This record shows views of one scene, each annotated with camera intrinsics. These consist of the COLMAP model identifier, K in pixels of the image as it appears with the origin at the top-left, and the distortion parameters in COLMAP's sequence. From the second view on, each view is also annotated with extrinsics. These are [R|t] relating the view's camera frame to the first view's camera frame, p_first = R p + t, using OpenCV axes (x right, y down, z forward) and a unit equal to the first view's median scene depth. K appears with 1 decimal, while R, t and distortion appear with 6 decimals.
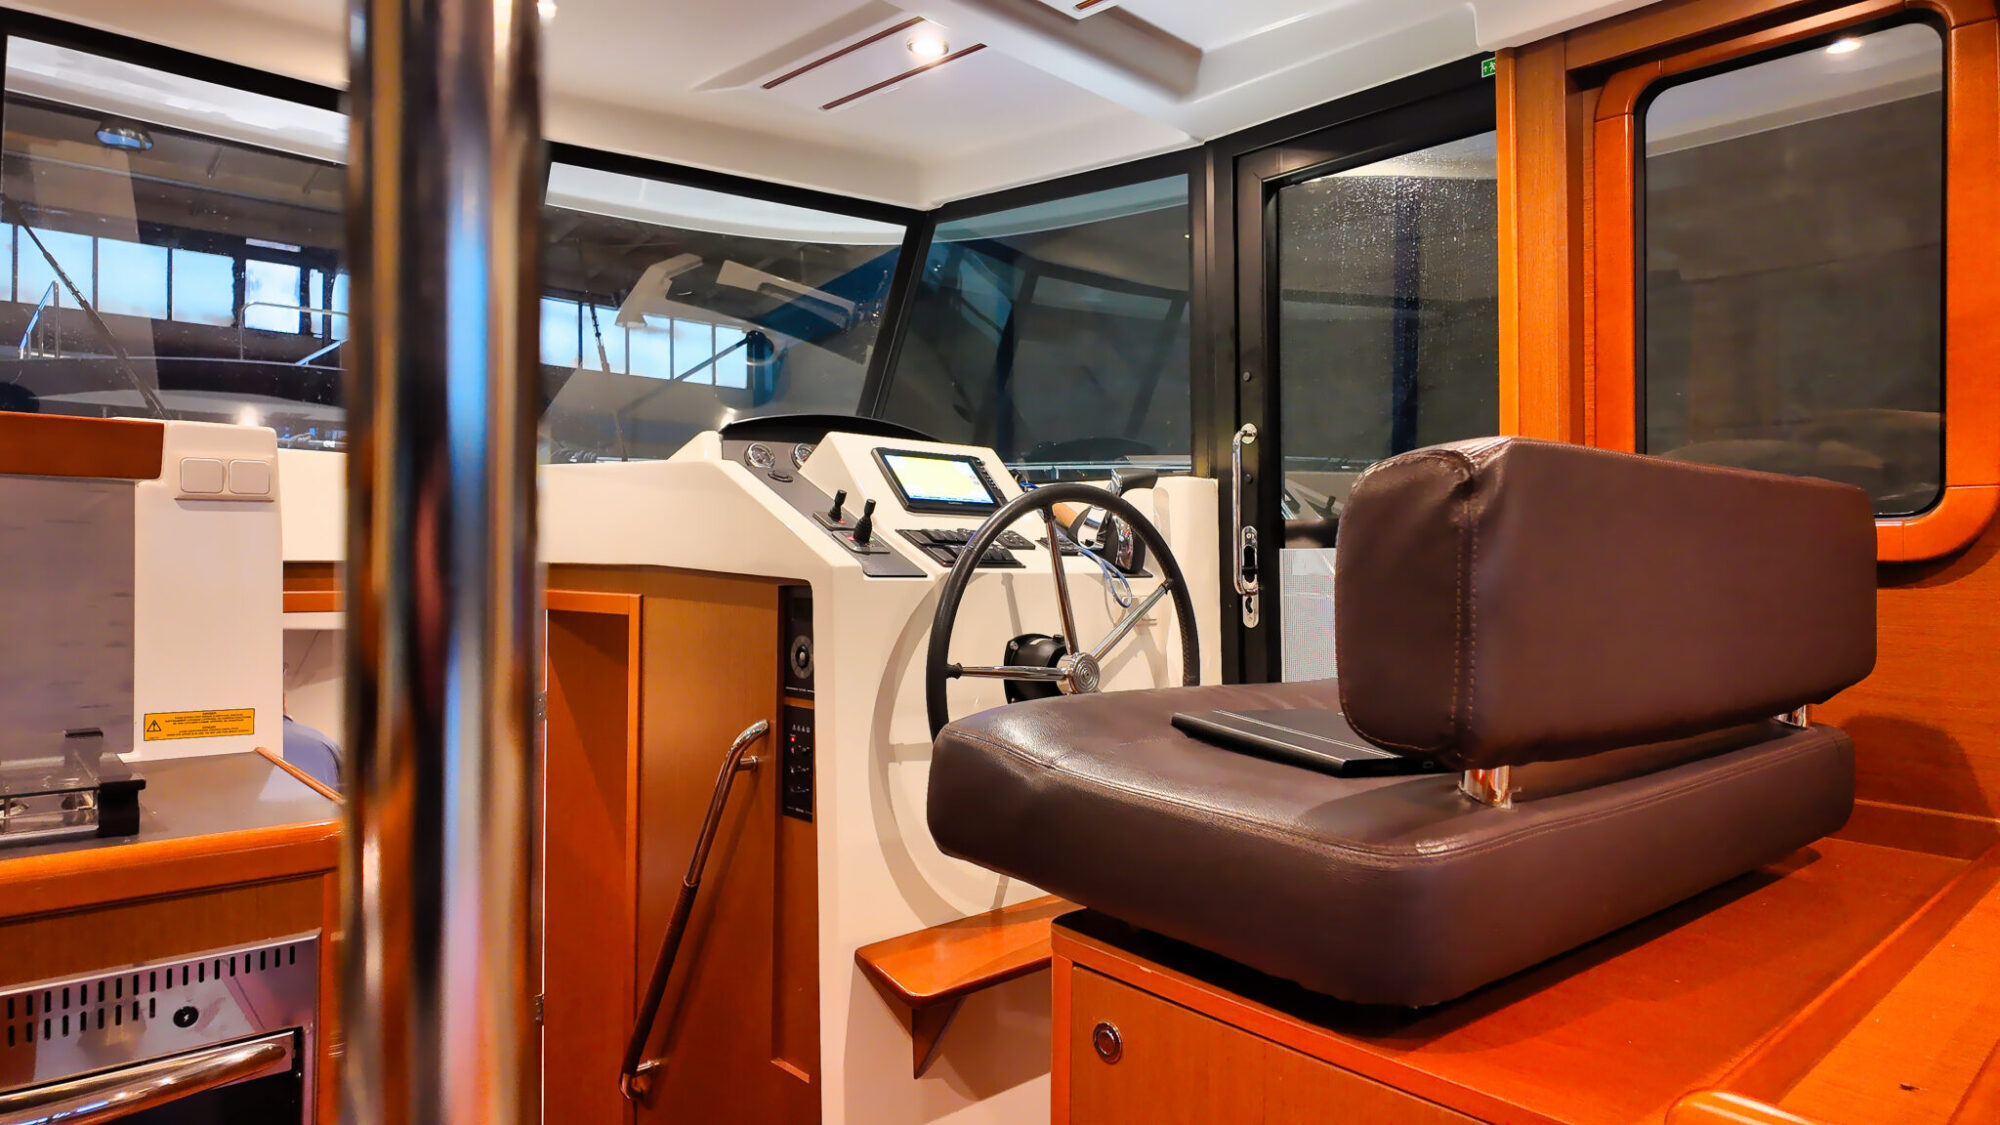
lens RADIAL K [[1151.1, 0, 1018.2], [0, 1151.1, 572.8], [0, 0, 1]] dist [0.040715, -0.035228]
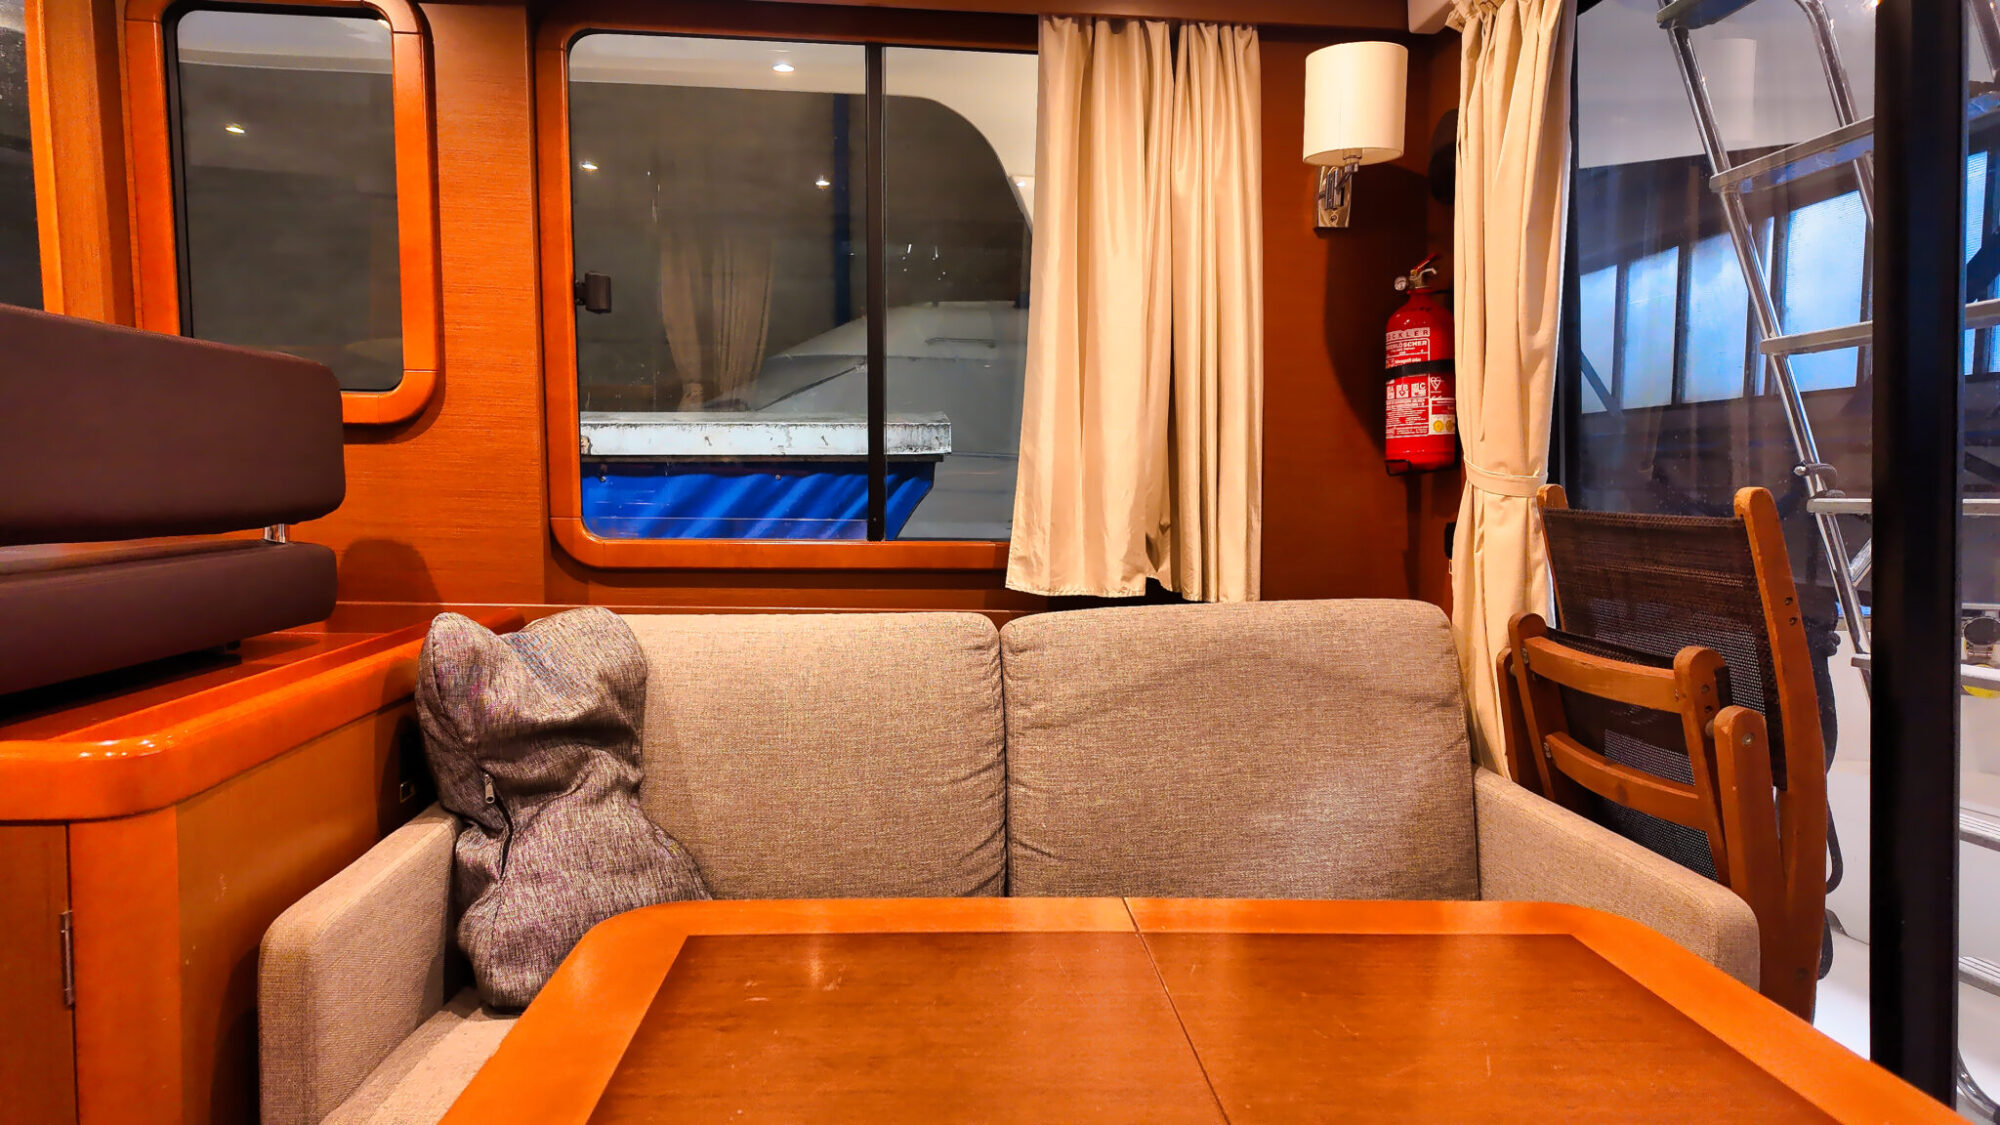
lens RADIAL K [[1151.1, 0, 1011.9], [0, 1151.1, 577.3], [0, 0, 1]] dist [0.040715, -0.035228]
pose [[0.602301, -0.060552, 0.795969, 0.078154], [0.002262, 0.997244, 0.074153, 0.047905], [-0.798265, -0.042862, 0.600779, -0.290161]]
